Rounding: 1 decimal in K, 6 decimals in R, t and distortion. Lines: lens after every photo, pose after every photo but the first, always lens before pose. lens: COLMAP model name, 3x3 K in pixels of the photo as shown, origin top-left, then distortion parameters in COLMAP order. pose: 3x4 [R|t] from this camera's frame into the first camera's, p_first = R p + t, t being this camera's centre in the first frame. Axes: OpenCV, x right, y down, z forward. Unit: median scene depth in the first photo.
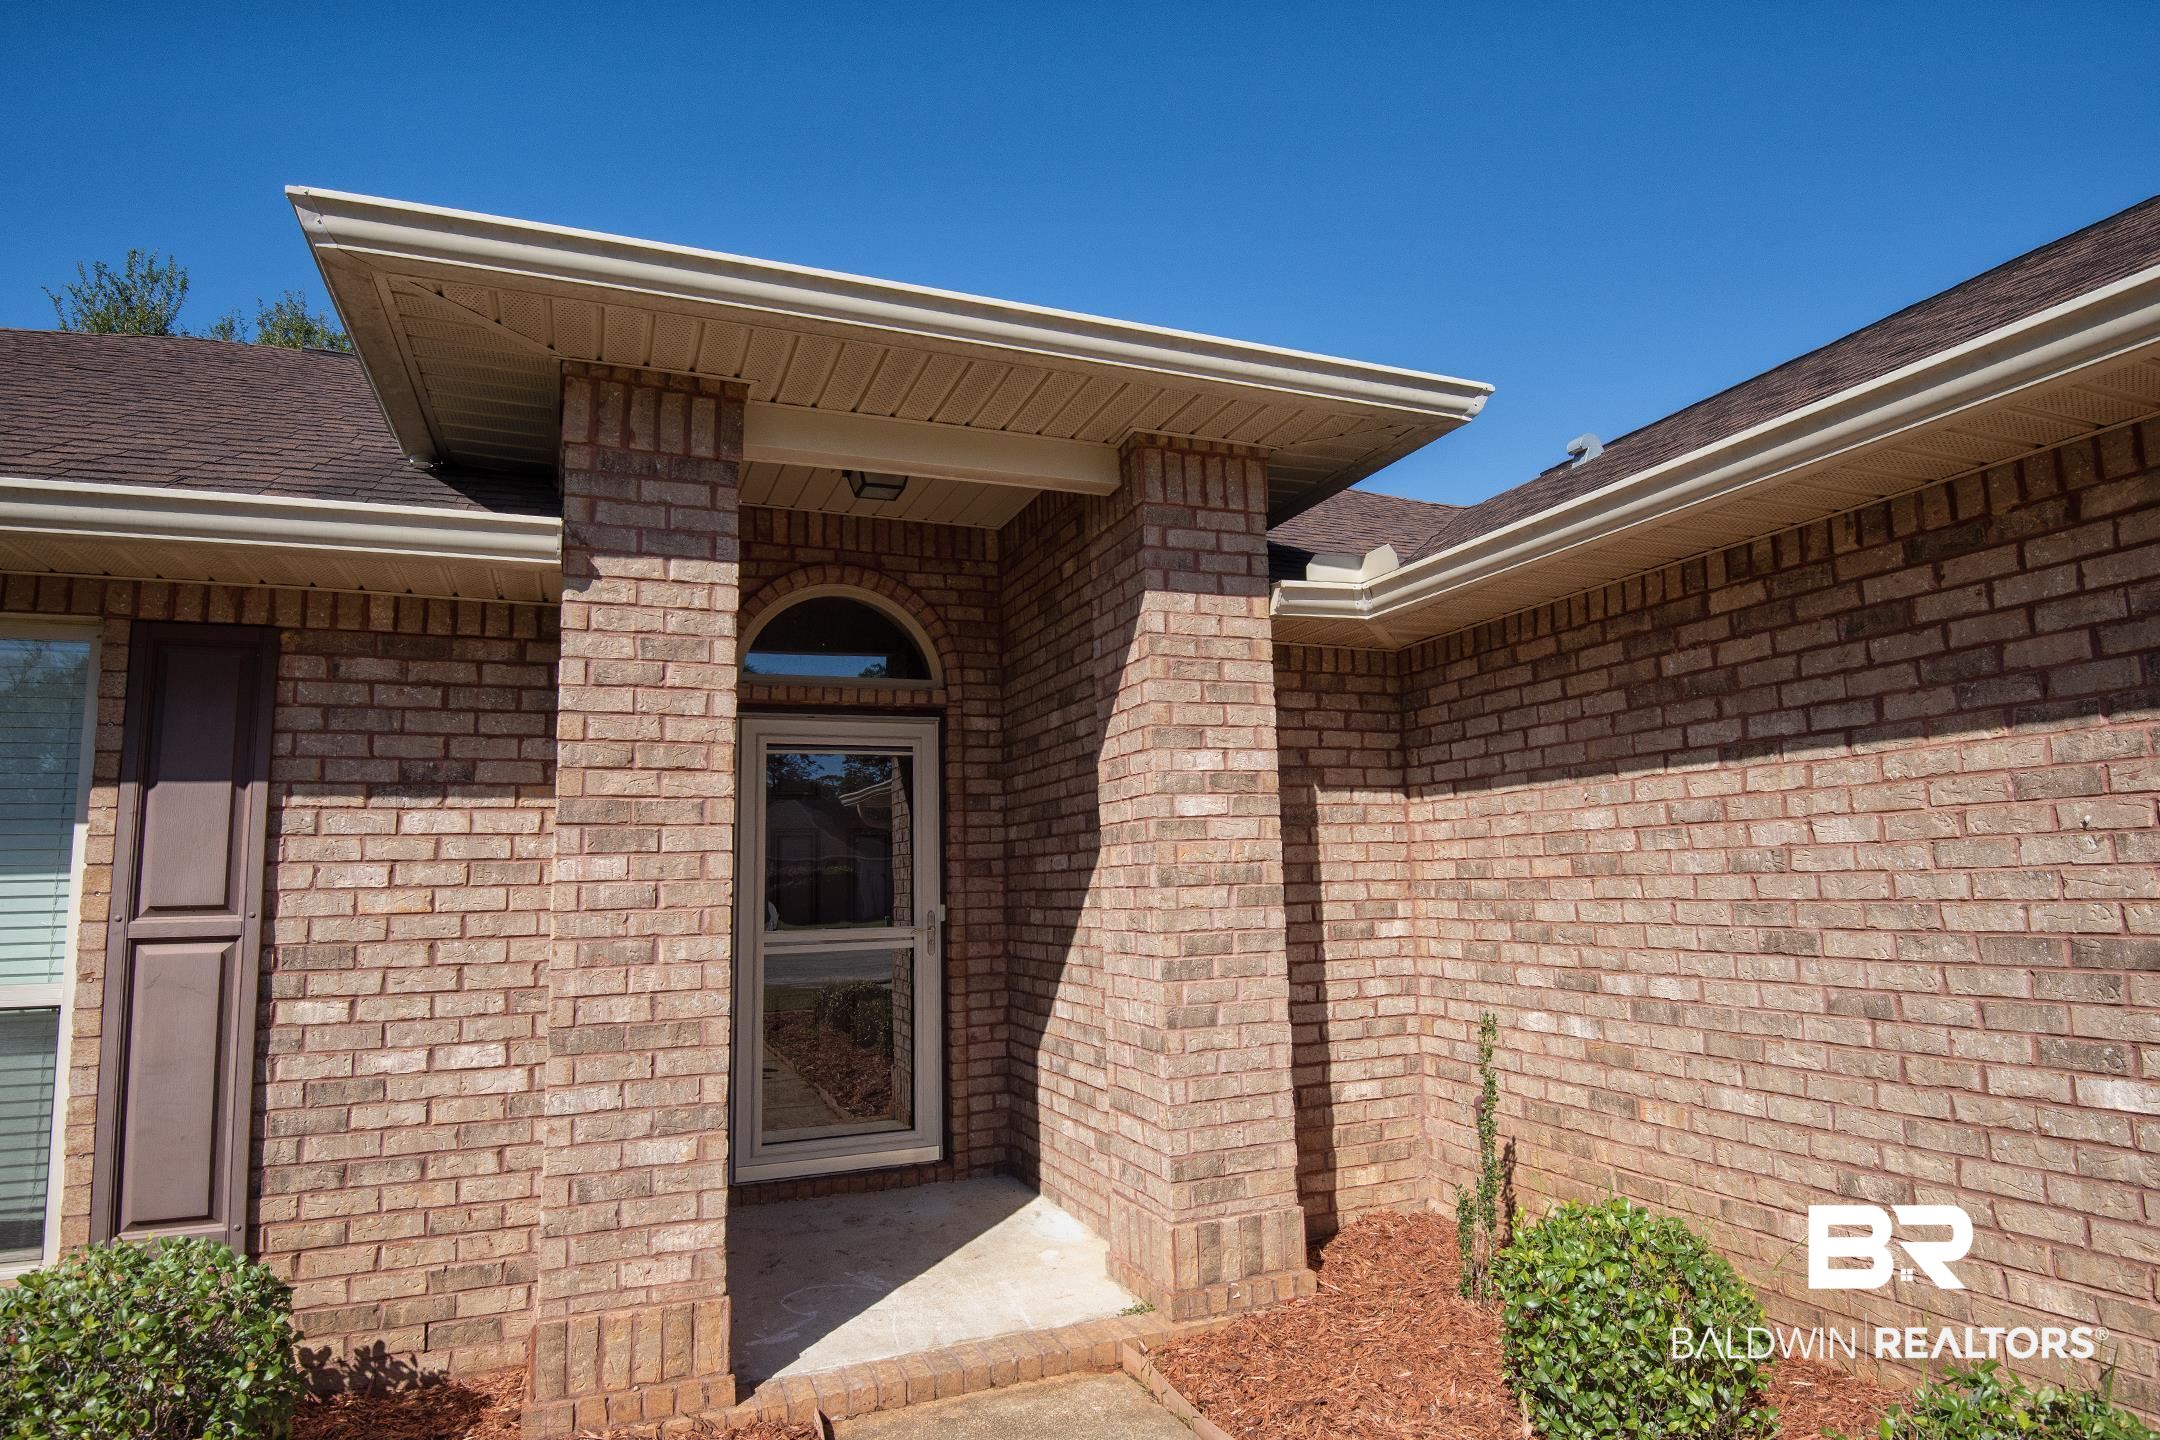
lens RADIAL K [[1168.9, 0, 1100.3], [0, 1168.9, 718.8], [0, 0, 1]] dist [-0.015960, -0.007420]
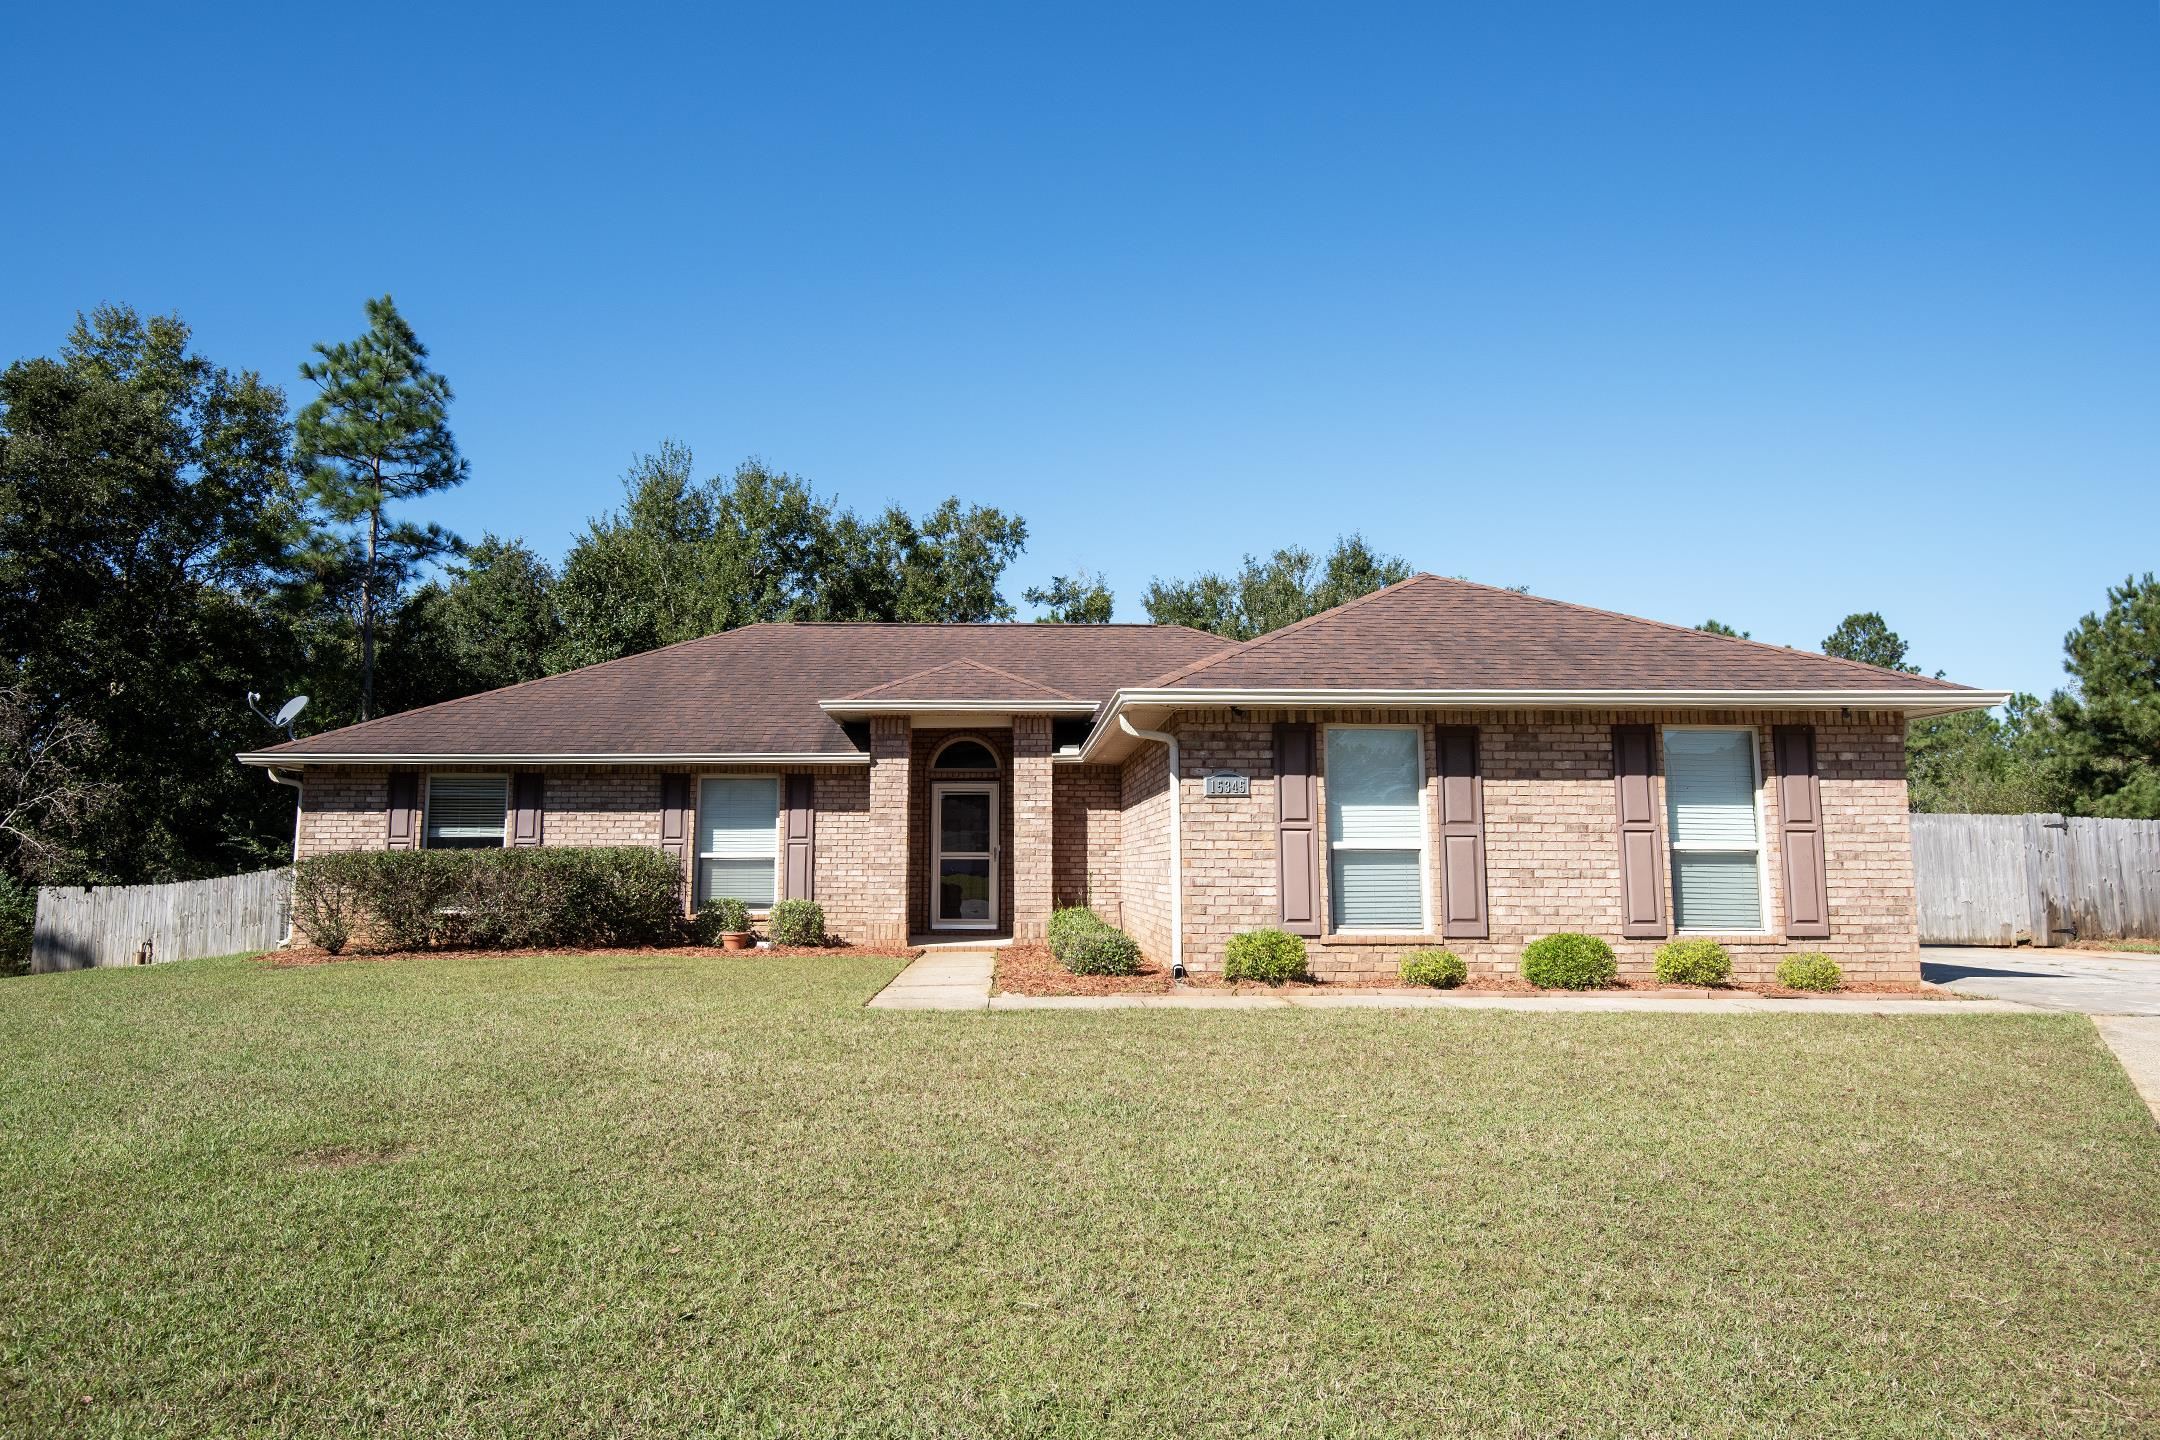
lens RADIAL K [[1280.9, 0, 1087.7], [0, 1280.9, 709.4], [0, 0, 1]] dist [-0.001695, -0.004925]
pose [[0.945323, -0.014726, -0.325803, 1.614580], [0.021280, 0.999636, 0.016563, -0.331520], [0.325440, -0.022590, 0.945293, -2.819783]]
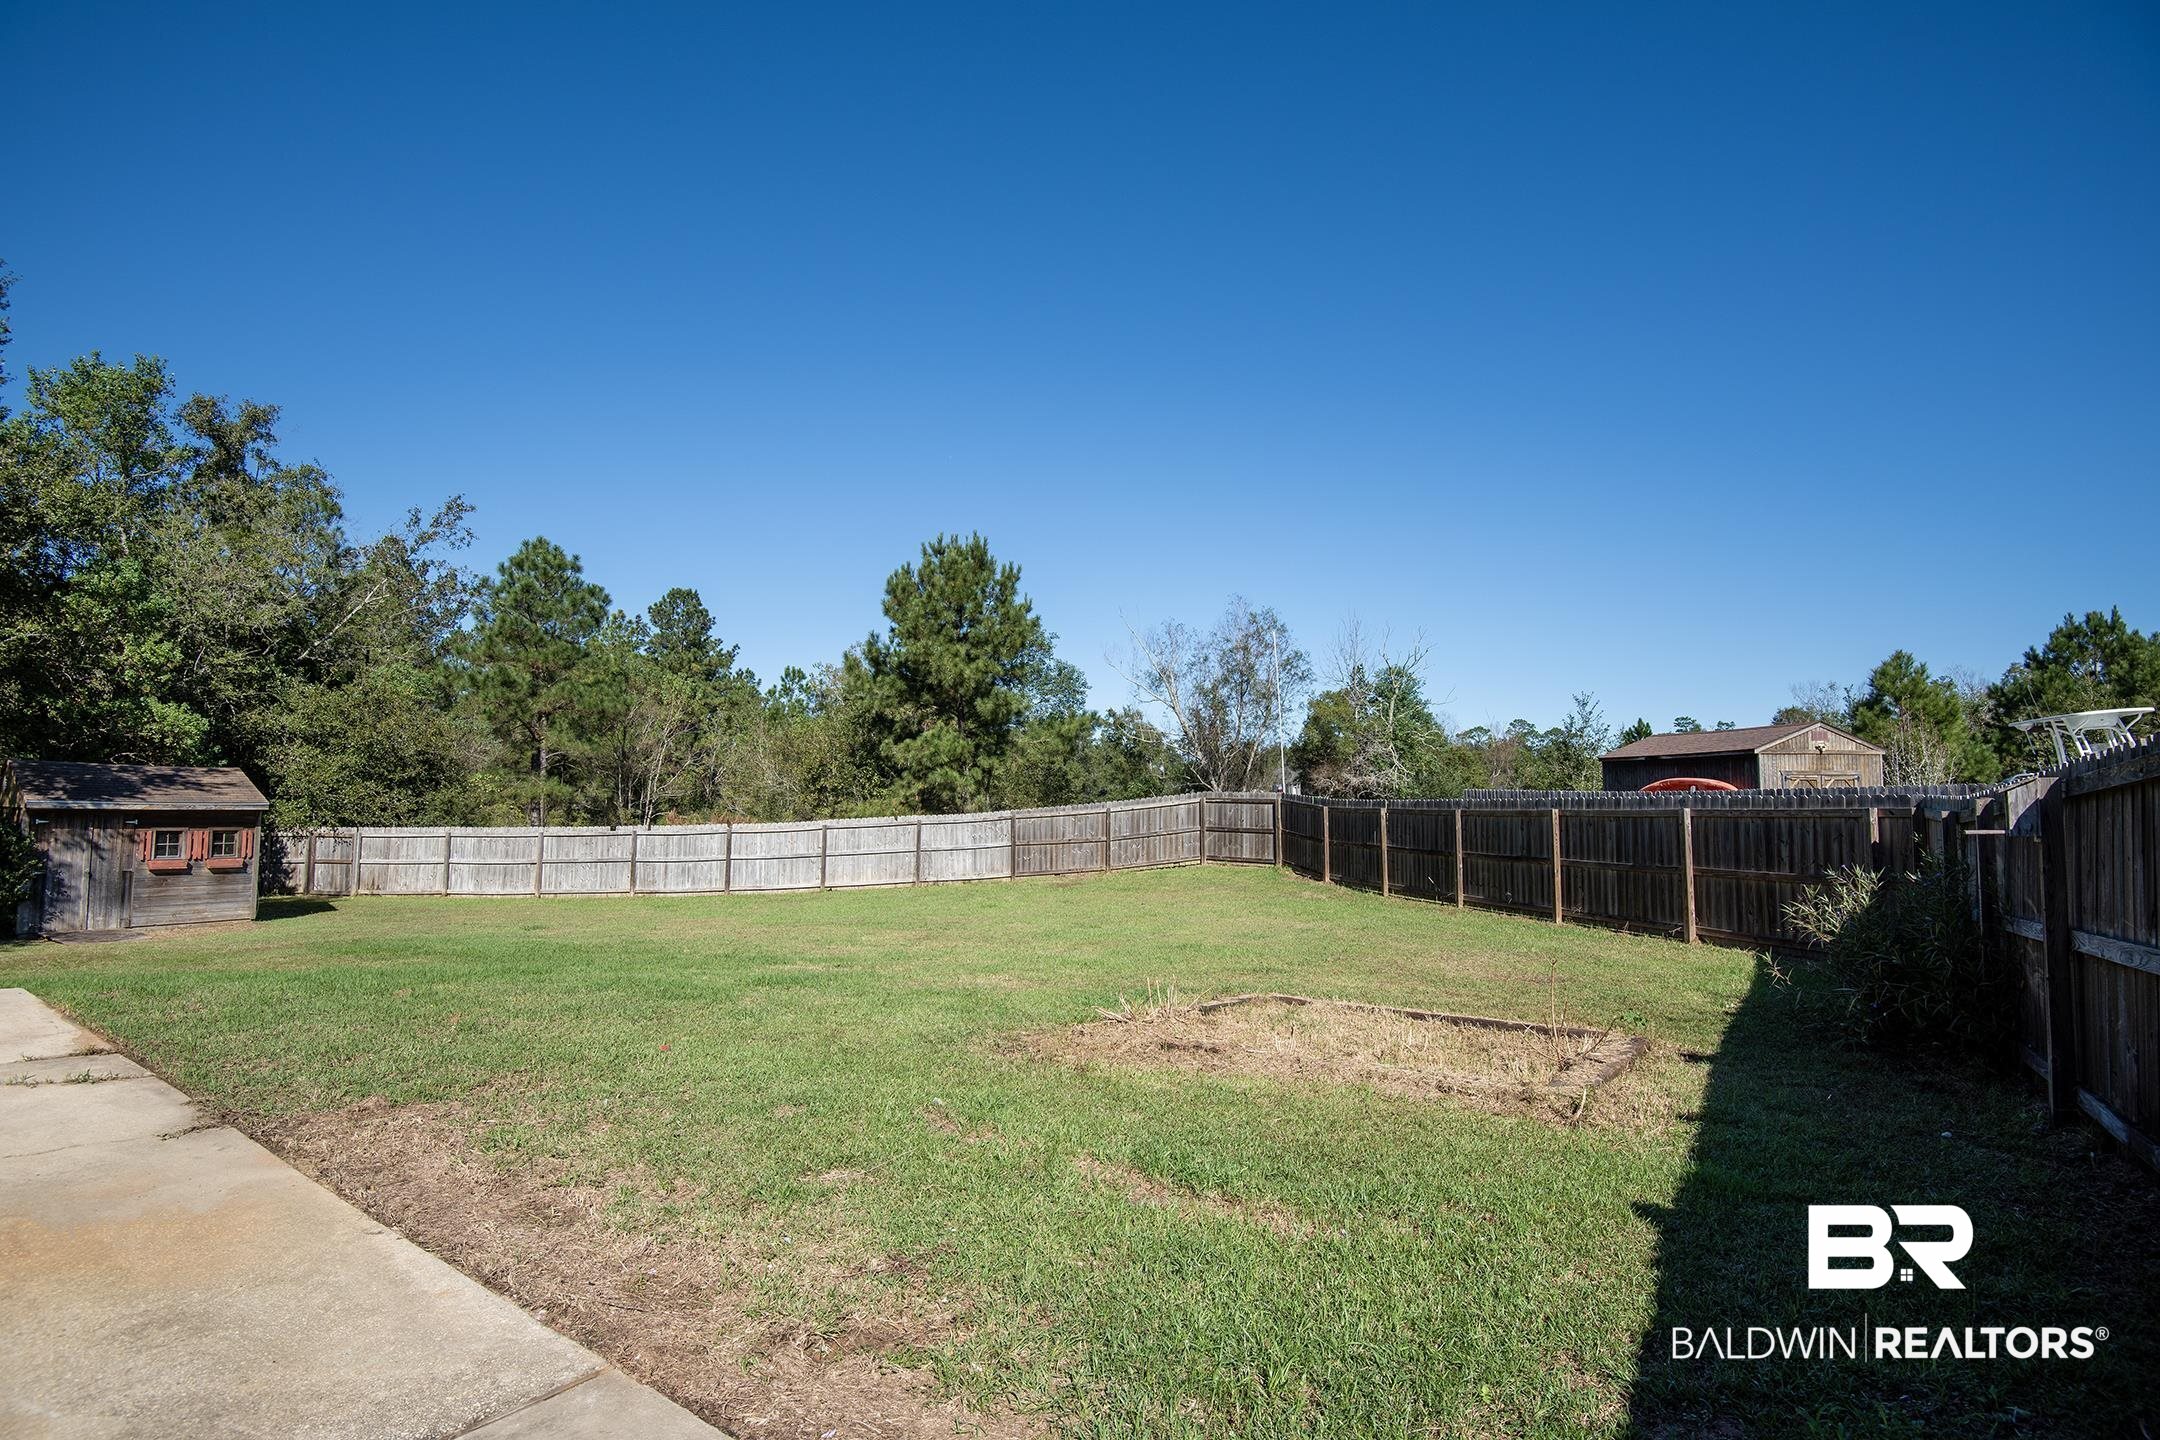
lens RADIAL K [[1005.1, 0, 1106.3], [0, 1005.1, 721.8], [0, 0, 1]] dist [-0.030033, -0.007647]
pose [[0.805282, 0.086664, 0.586524, 2.674609], [-0.117143, 0.993015, 0.014108, 0.300836], [-0.581204, -0.080068, 0.809809, 2.573751]]
